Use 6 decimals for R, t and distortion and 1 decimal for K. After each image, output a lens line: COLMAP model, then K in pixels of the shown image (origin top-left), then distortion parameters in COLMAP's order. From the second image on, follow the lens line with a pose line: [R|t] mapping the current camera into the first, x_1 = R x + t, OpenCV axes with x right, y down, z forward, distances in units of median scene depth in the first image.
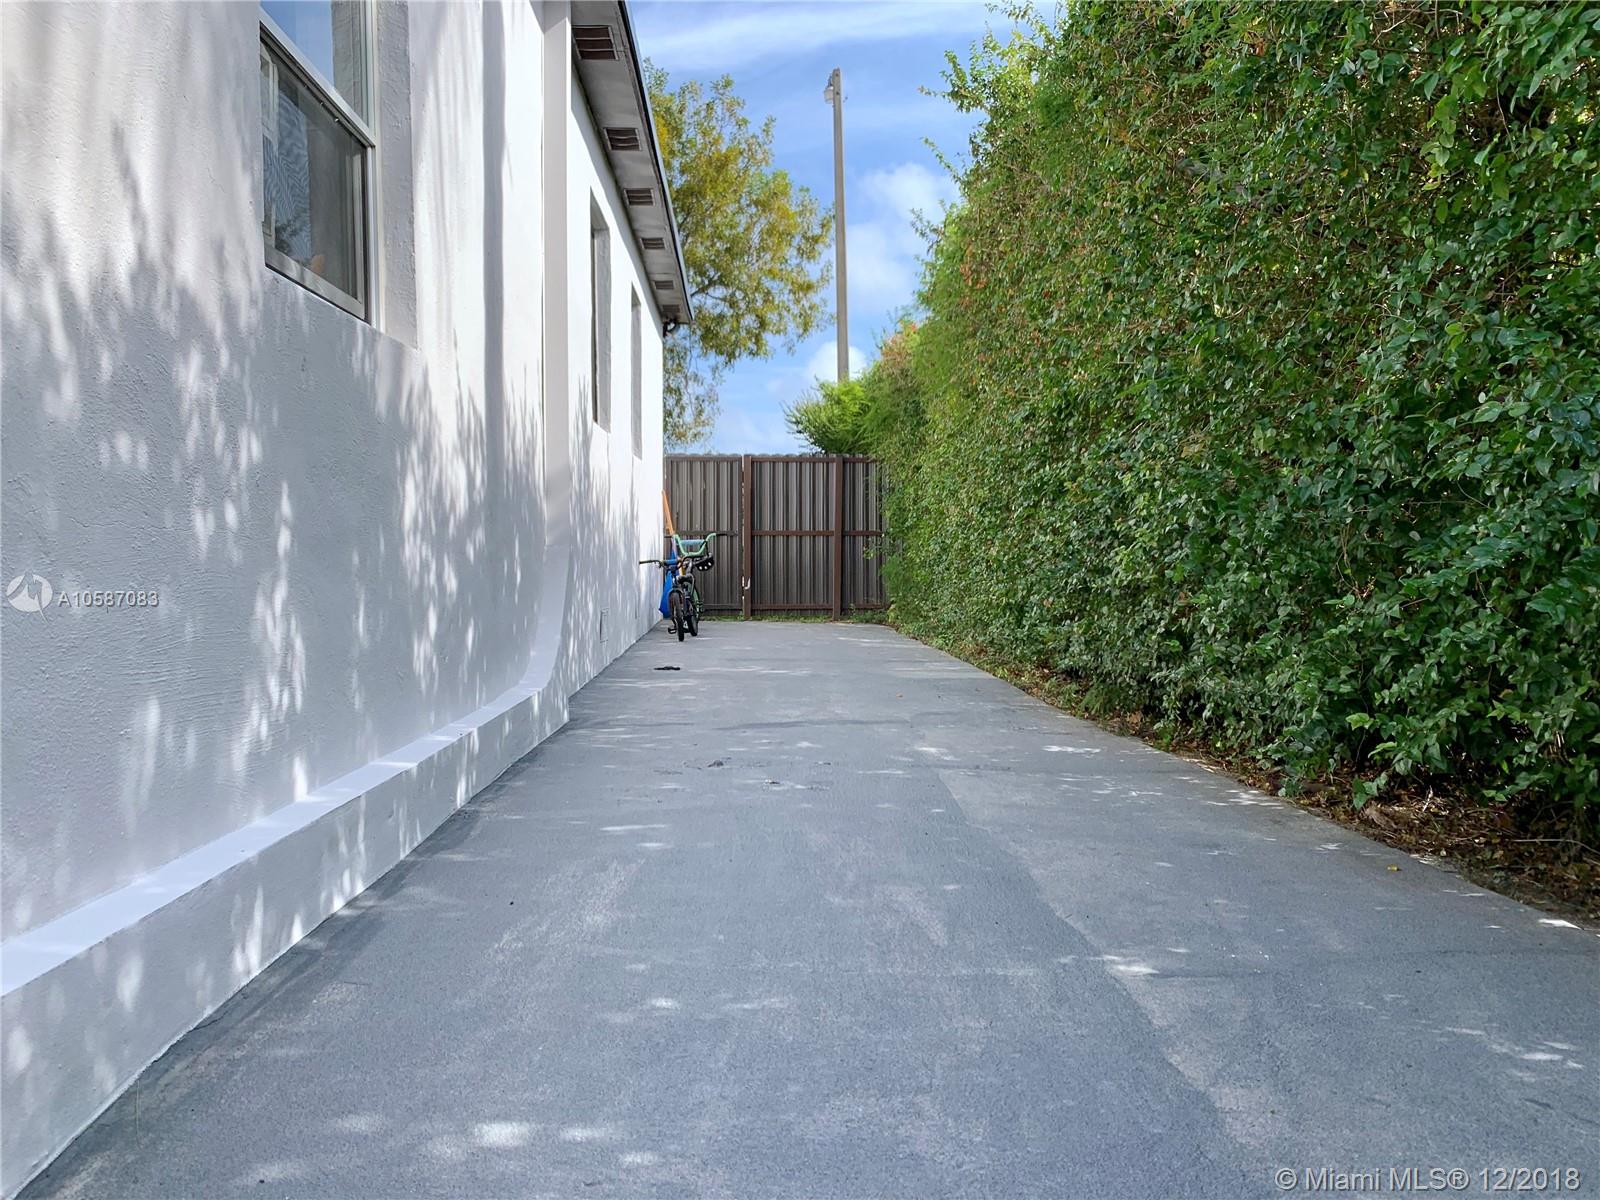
lens RADIAL K [[1210.2, 0, 804.9], [0, 1210.2, 588.4], [0, 0, 1]] dist [0.119658, -0.182364]
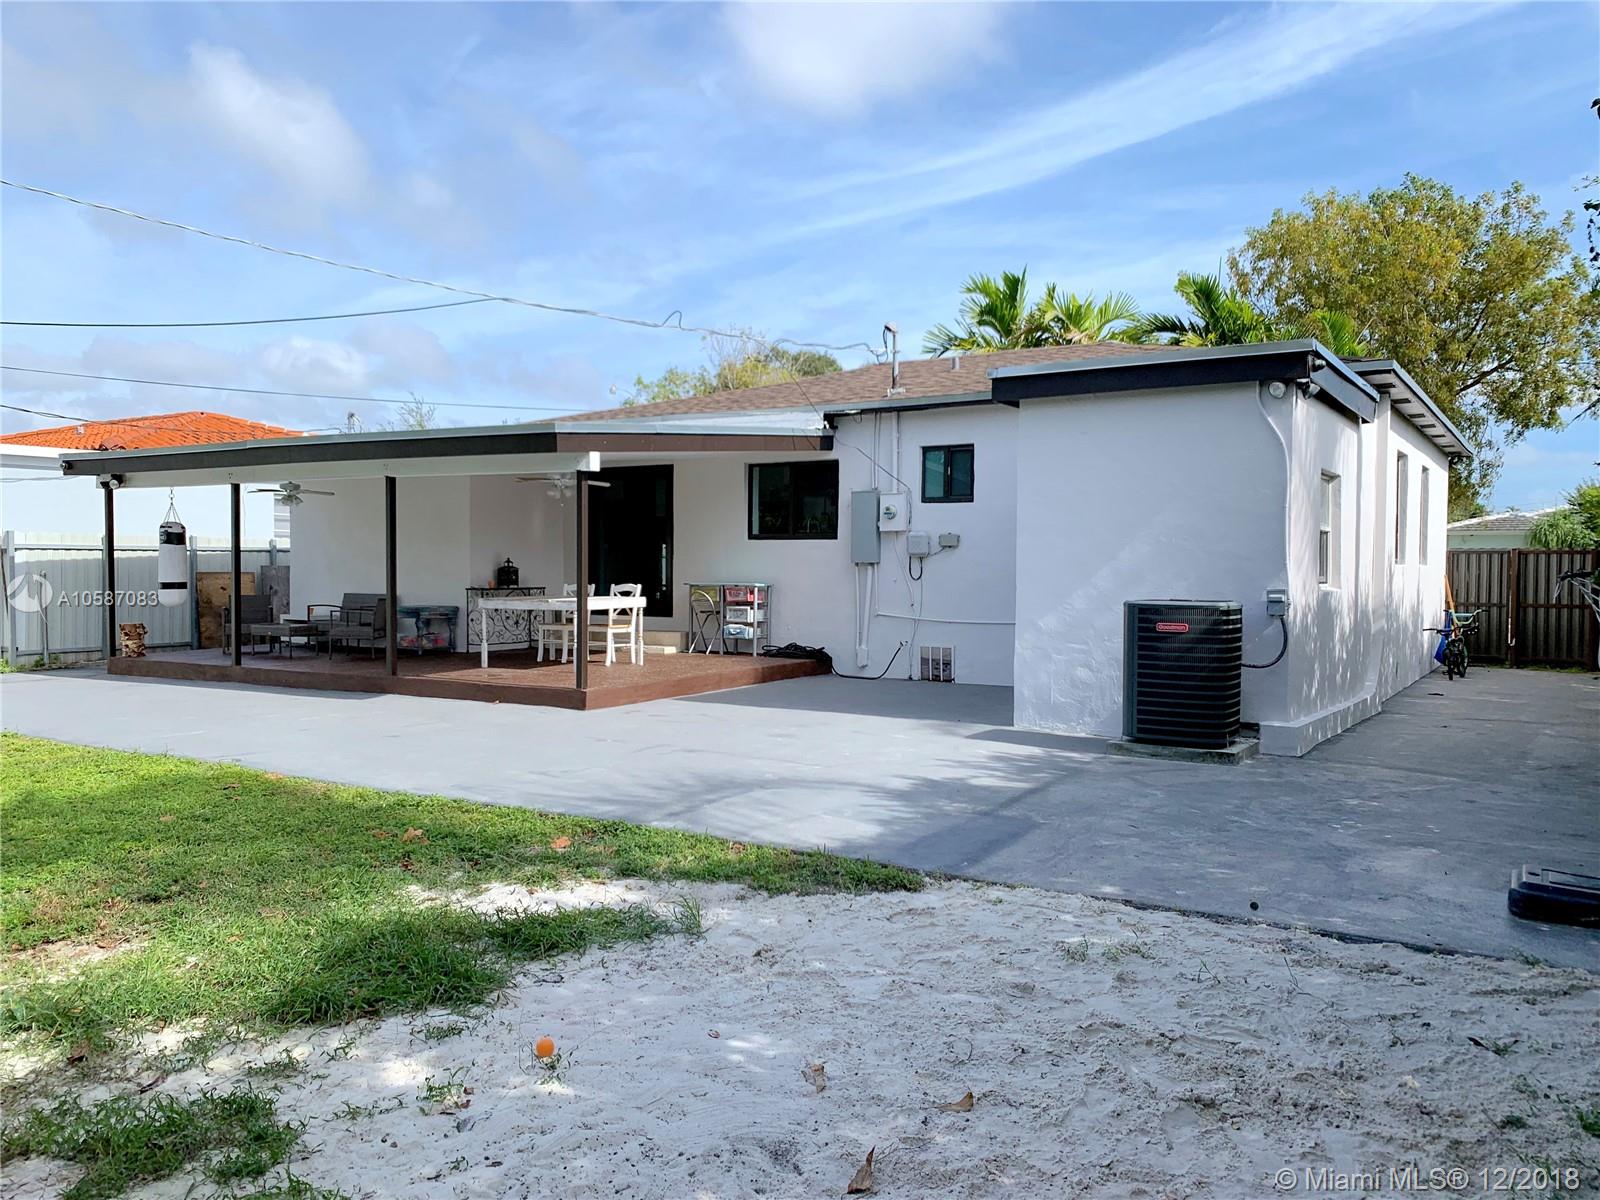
lens RADIAL K [[1210.2, 0, 804.9], [0, 1210.2, 588.4], [0, 0, 1]] dist [0.119658, -0.182364]
pose [[0.818226, 0.016854, -0.574650, 0.133837], [-0.027582, 0.999570, -0.009957, -0.037840], [0.574235, 0.023997, 0.818339, -0.826867]]
